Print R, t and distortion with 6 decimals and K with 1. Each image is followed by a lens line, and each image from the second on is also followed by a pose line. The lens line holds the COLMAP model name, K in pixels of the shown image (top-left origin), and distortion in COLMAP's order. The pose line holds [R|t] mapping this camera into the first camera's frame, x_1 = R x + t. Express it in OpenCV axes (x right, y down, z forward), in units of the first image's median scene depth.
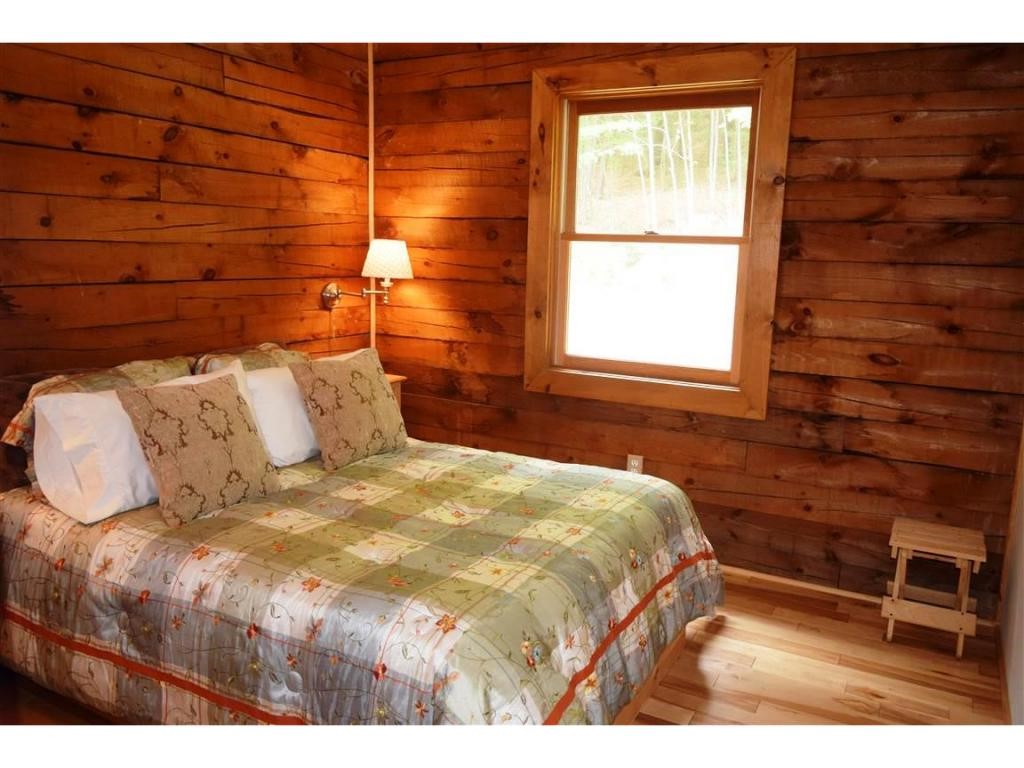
lens RADIAL K [[794.7, 0, 510.6], [0, 794.7, 384.5], [0, 0, 1]] dist [-0.022968, 0.019078]
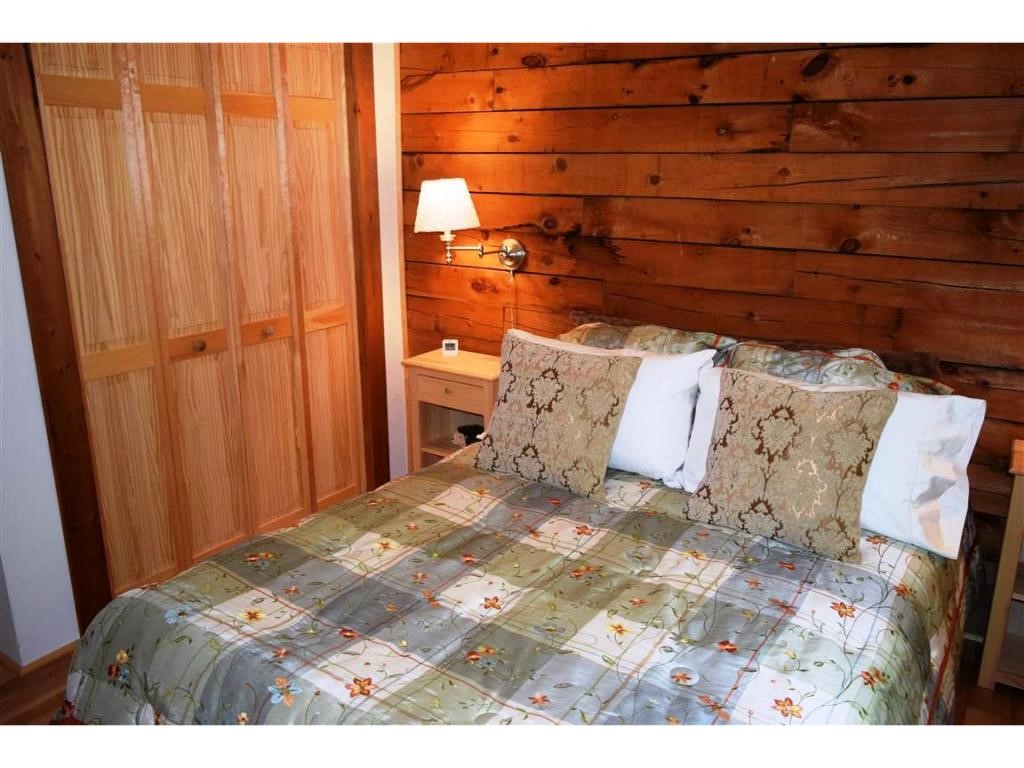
lens RADIAL K [[794.7, 0, 511.2], [0, 794.7, 381.8], [0, 0, 1]] dist [-0.022968, 0.019078]
pose [[-0.079621, 0.233967, -0.968979, 0.485904], [-0.183047, 0.952104, 0.244933, -0.167970], [0.979875, 0.196870, -0.032980, 0.870852]]
